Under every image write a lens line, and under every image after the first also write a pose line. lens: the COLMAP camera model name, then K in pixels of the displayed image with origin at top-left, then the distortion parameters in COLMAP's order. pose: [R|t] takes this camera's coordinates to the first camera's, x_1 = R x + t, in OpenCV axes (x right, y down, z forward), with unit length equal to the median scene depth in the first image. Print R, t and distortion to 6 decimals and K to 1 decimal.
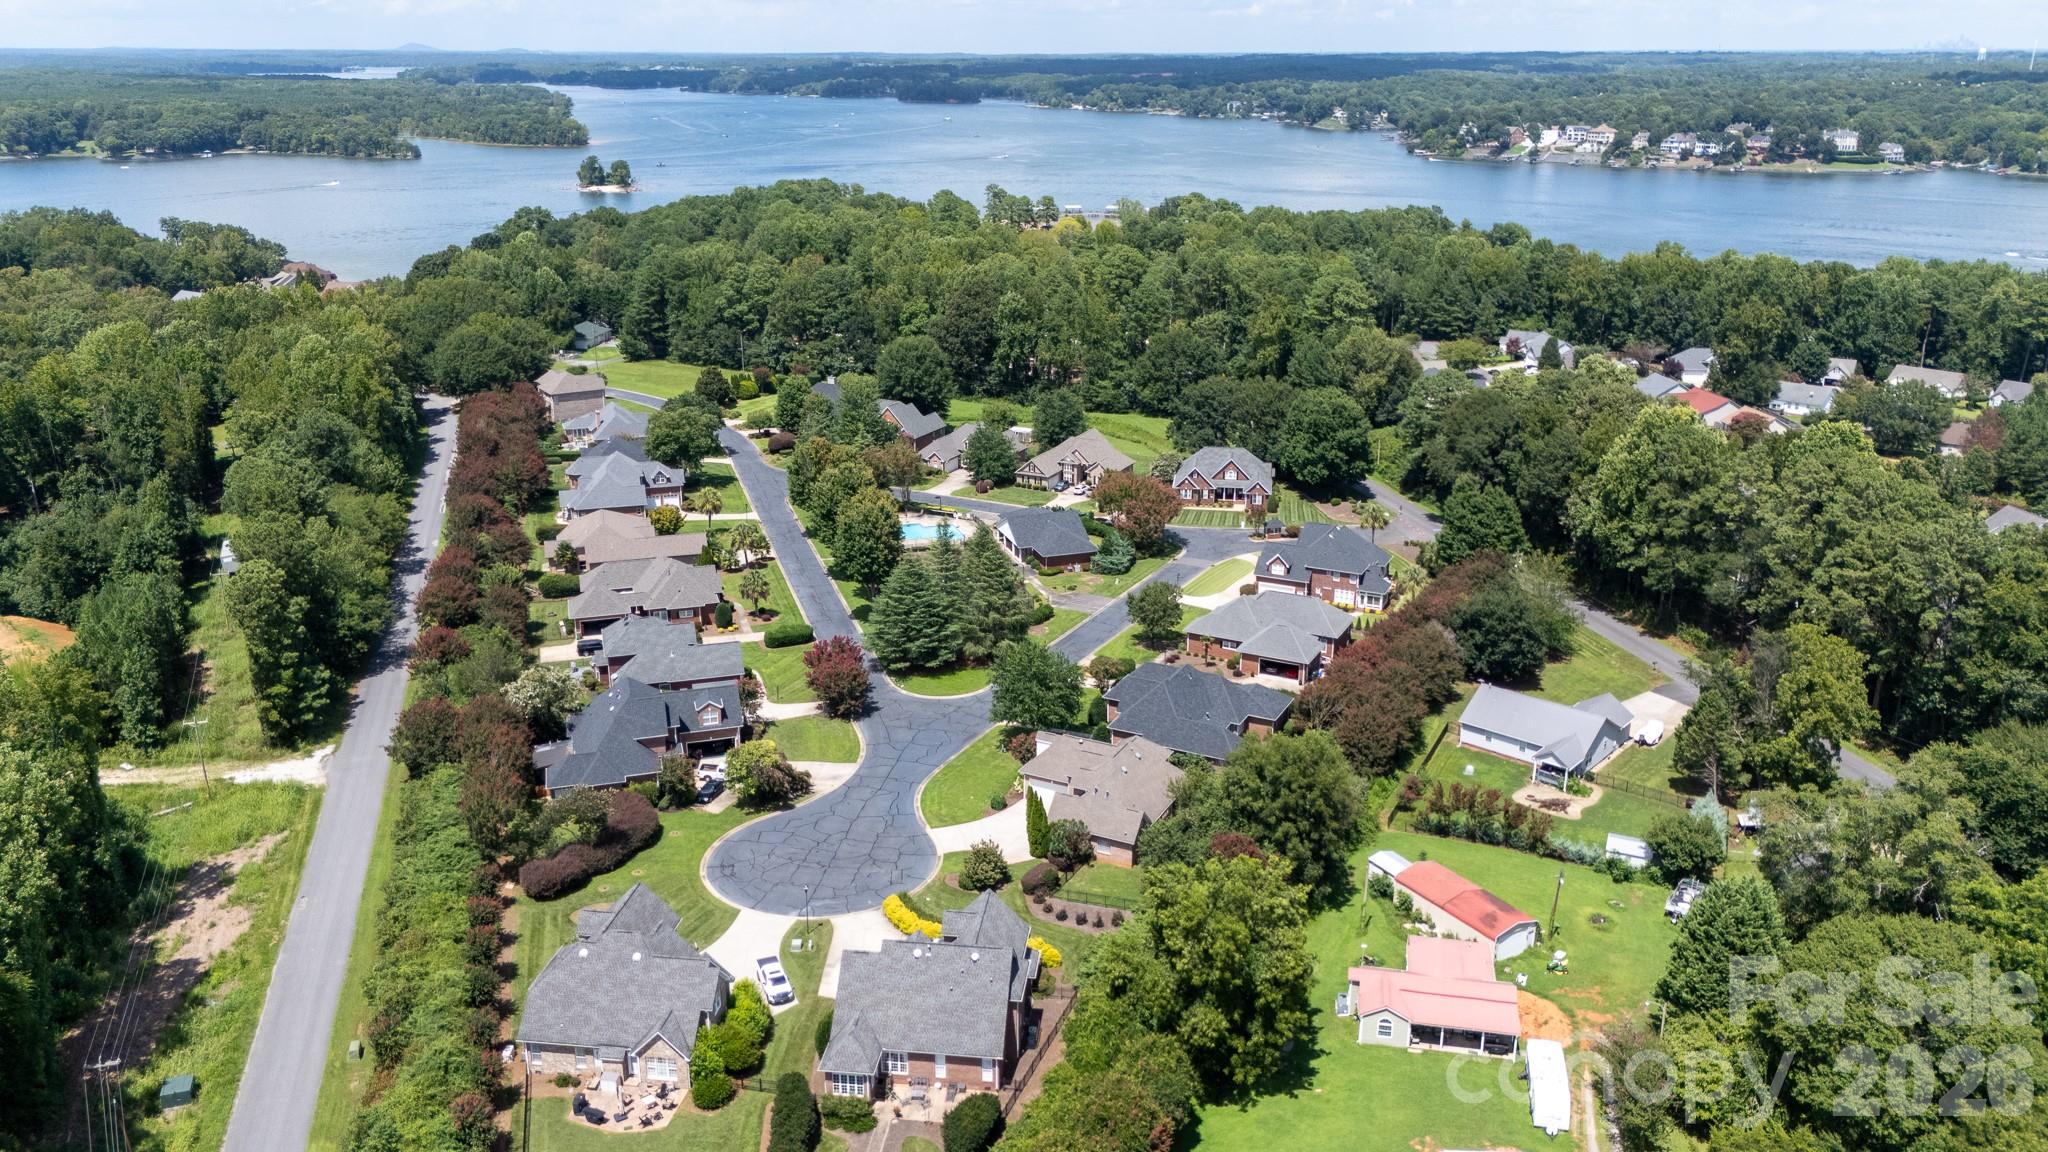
lens RADIAL K [[1508.0, 0, 1018.0], [0, 1508.0, 570.9], [0, 0, 1]] dist [0.063334, -0.064882]
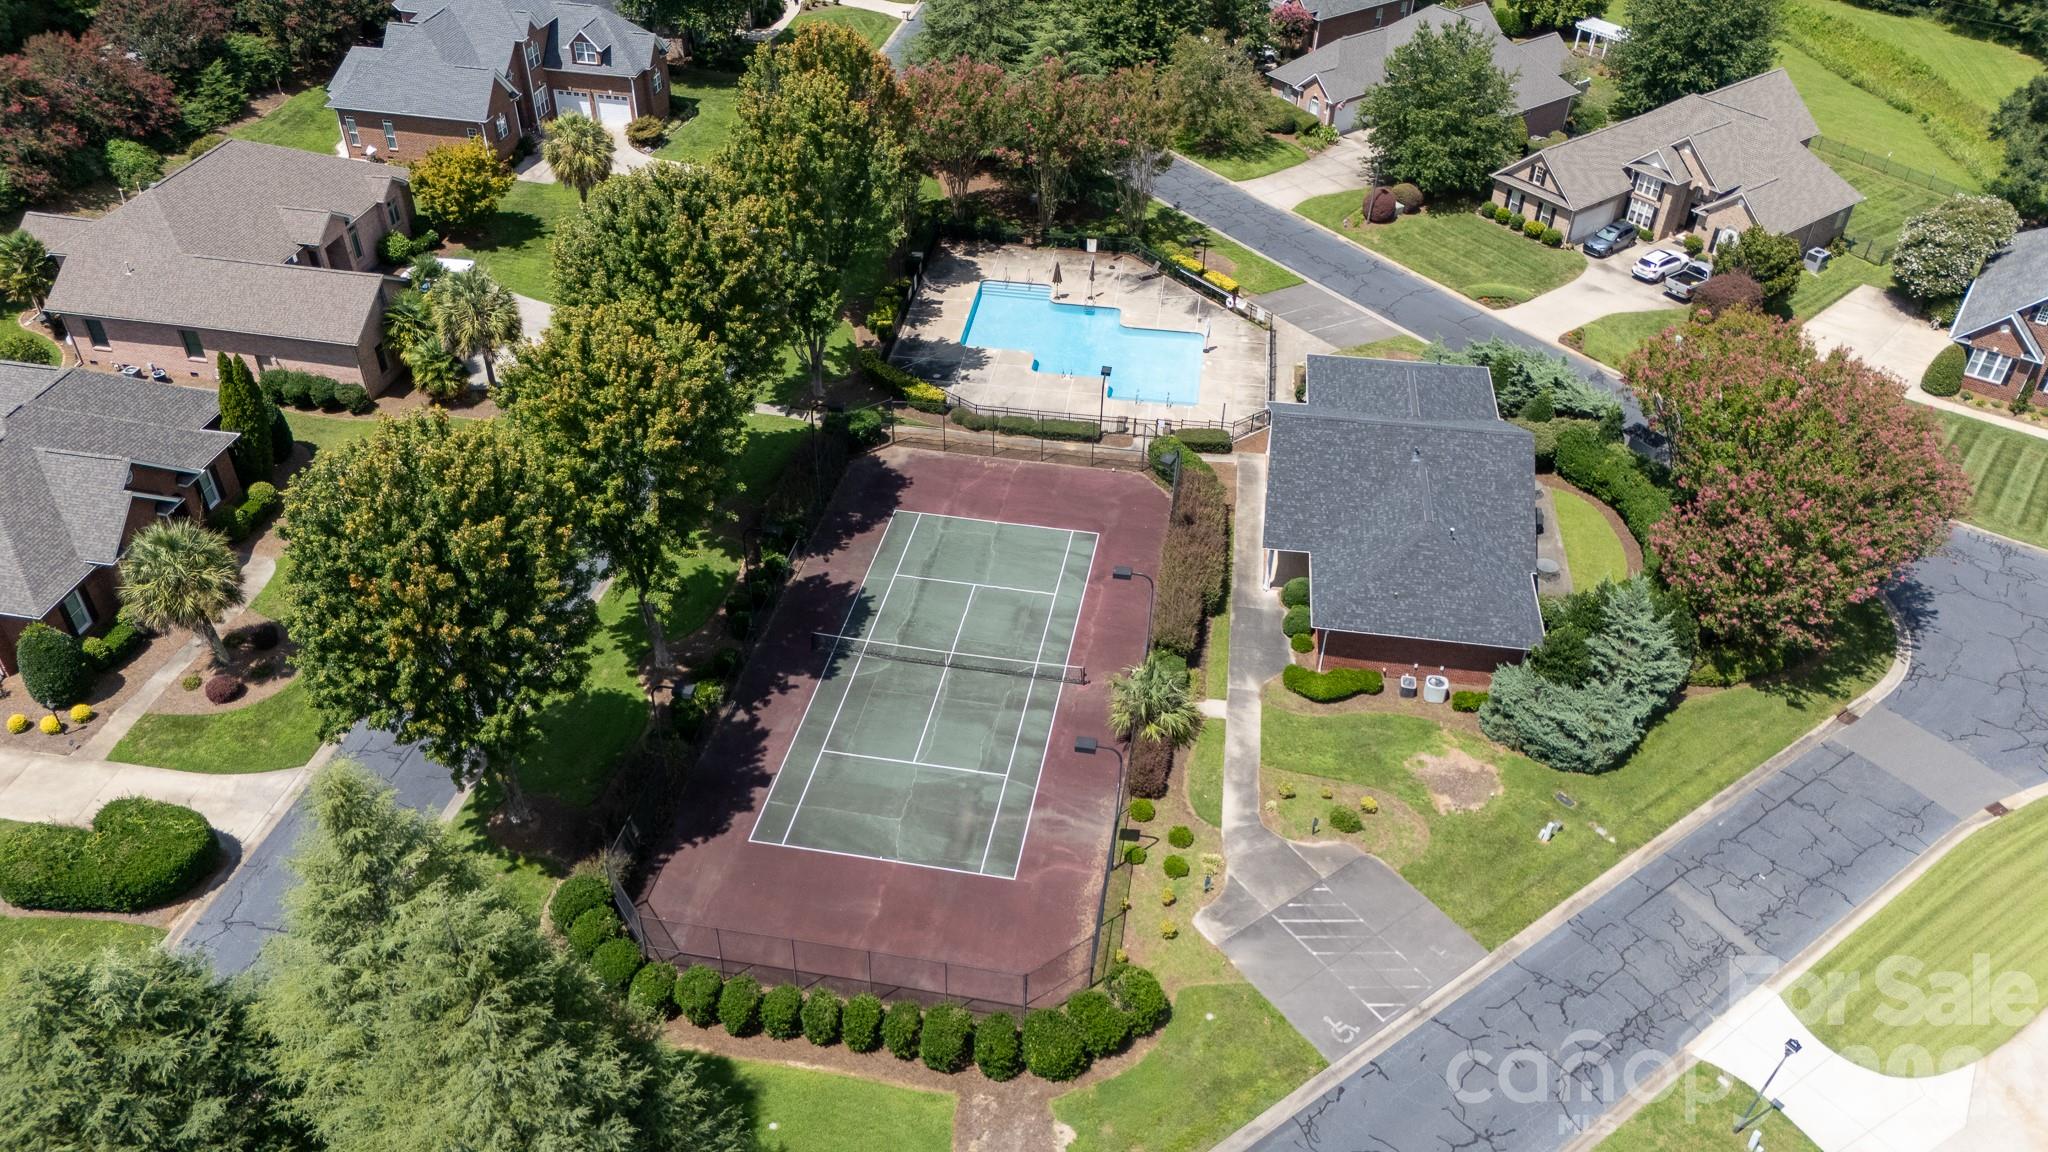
lens RADIAL K [[1508.0, 0, 1018.0], [0, 1508.0, 570.9], [0, 0, 1]] dist [0.063334, -0.064882]
pose [[0.895442, 0.284693, -0.342246, 0.049010], [-0.159188, 0.922722, 0.351060, -0.088058], [0.415743, -0.259872, 0.871564, 0.601999]]
